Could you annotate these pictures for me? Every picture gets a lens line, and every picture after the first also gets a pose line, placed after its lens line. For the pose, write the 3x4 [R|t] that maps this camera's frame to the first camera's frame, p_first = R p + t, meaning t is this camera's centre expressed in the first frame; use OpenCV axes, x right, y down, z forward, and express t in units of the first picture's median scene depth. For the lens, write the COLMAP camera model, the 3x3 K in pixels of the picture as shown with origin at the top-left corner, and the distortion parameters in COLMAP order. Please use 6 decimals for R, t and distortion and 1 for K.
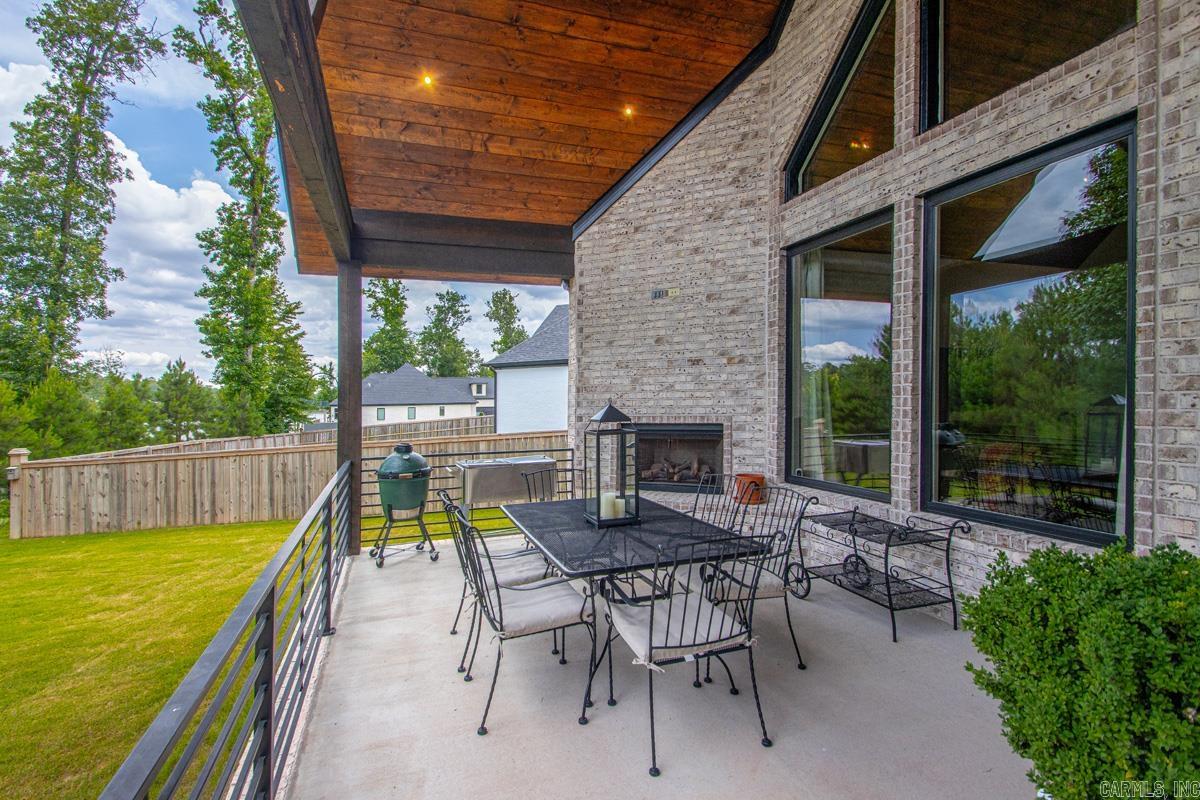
lens RADIAL K [[547.3, 0, 570.9], [0, 547.3, 405.3], [0, 0, 1]] dist [0.026179, -0.014521]
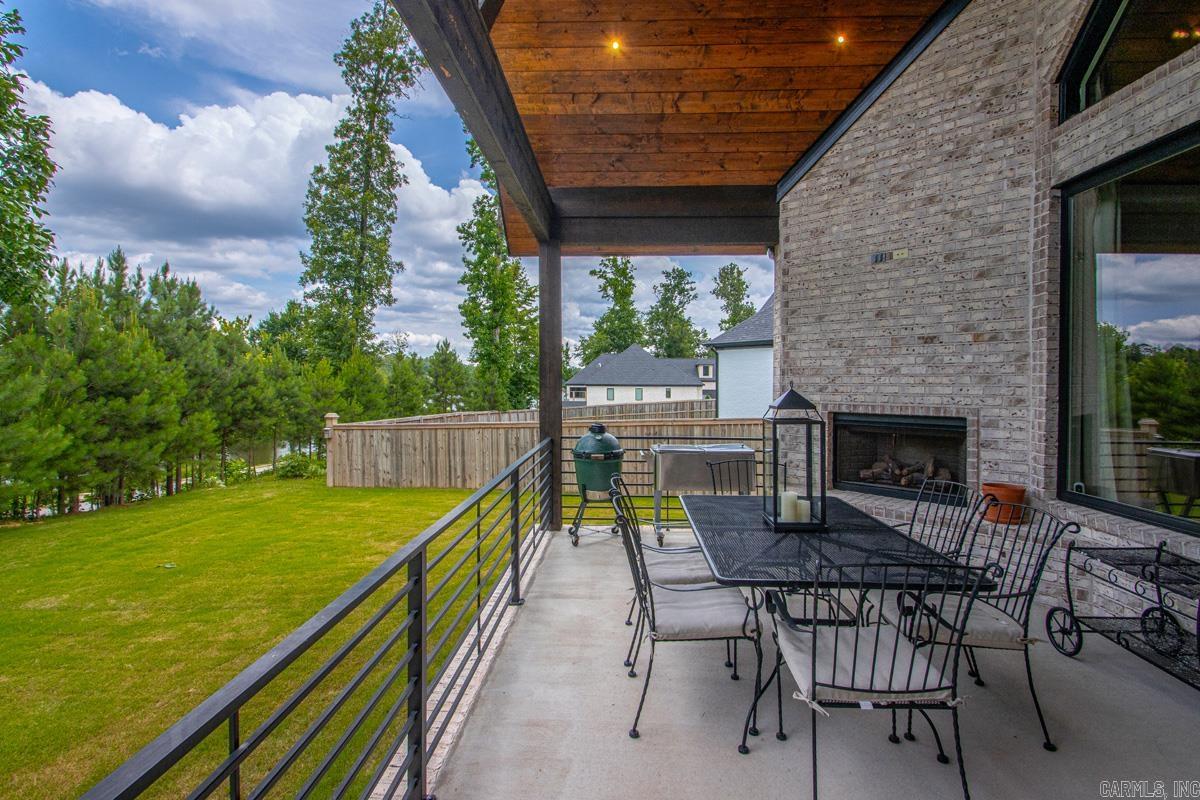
lens RADIAL K [[575.3, 0, 608.7], [0, 575.3, 393.2], [0, 0, 1]] dist [0.026030, -0.017460]
pose [[0.940096, 0.029907, -0.339595, 0.071656], [-0.026821, 0.999545, 0.013780, 0.000461], [0.339853, -0.003846, 0.940471, 0.039517]]
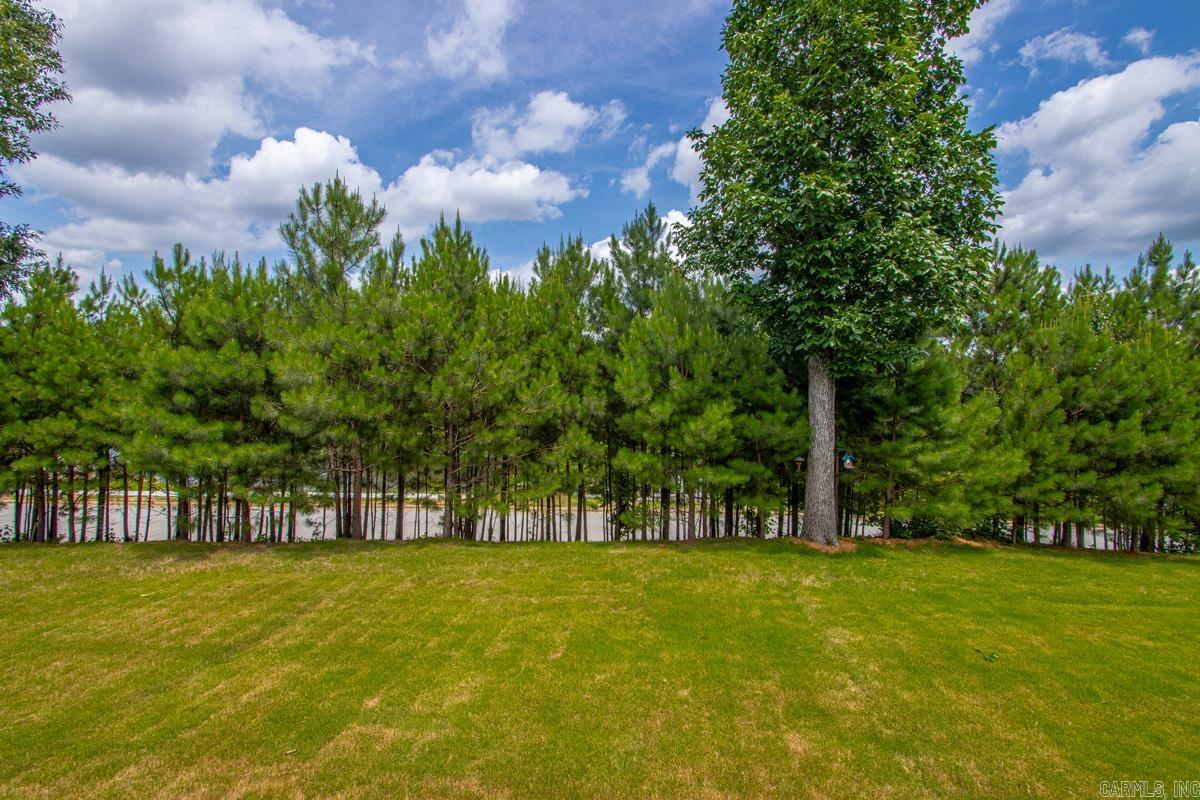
lens RADIAL K [[561.5, 0, 592.9], [0, 561.5, 405.1], [0, 0, 1]] dist [0.026611, -0.015887]
pose [[-0.394757, 0.025926, -0.918420, -0.207957], [0.006658, 0.999656, 0.025357, -0.009780], [0.918762, 0.003895, -0.394794, 0.771578]]
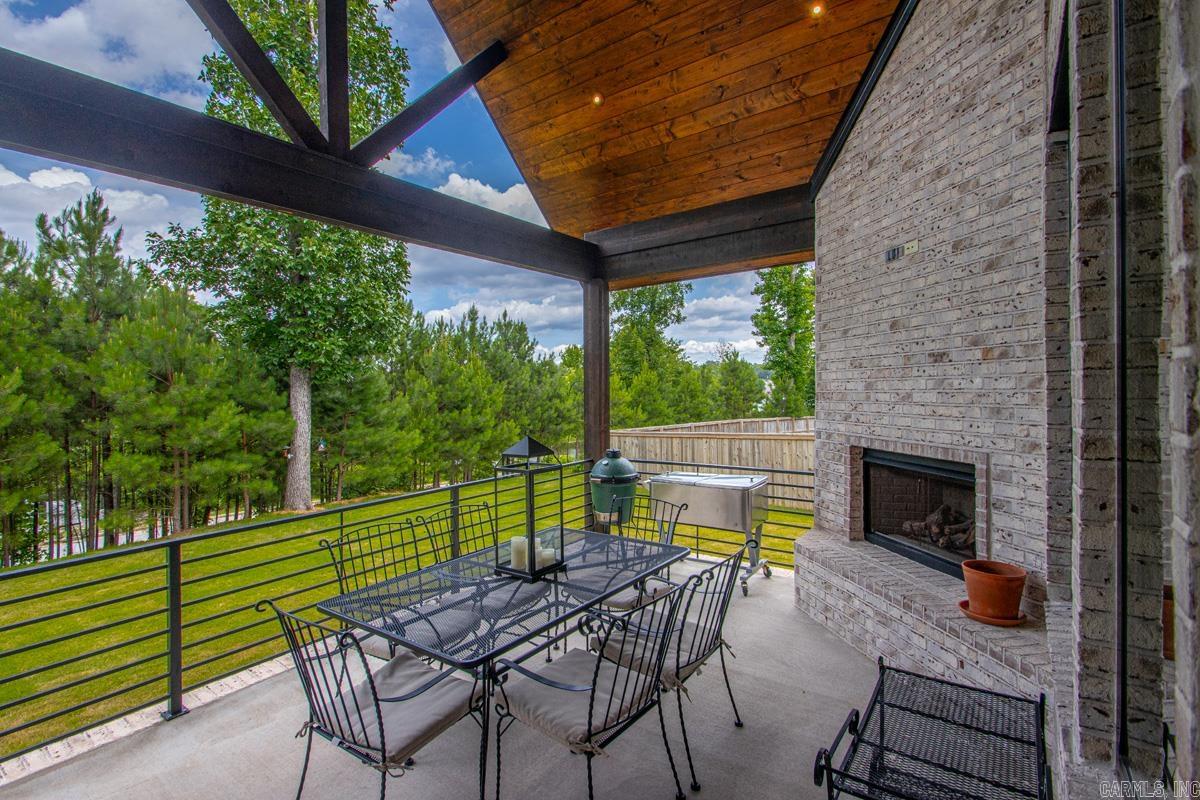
lens RADIAL K [[550.7, 0, 597.8], [0, 550.7, 386.4], [0, 0, 1]] dist [0.001340, -0.000214]
pose [[0.600473, 0.002983, -0.799639, 0.462456], [-0.002265, 0.999995, 0.002029, -0.044845], [0.799642, 0.000592, 0.600477, 0.317301]]
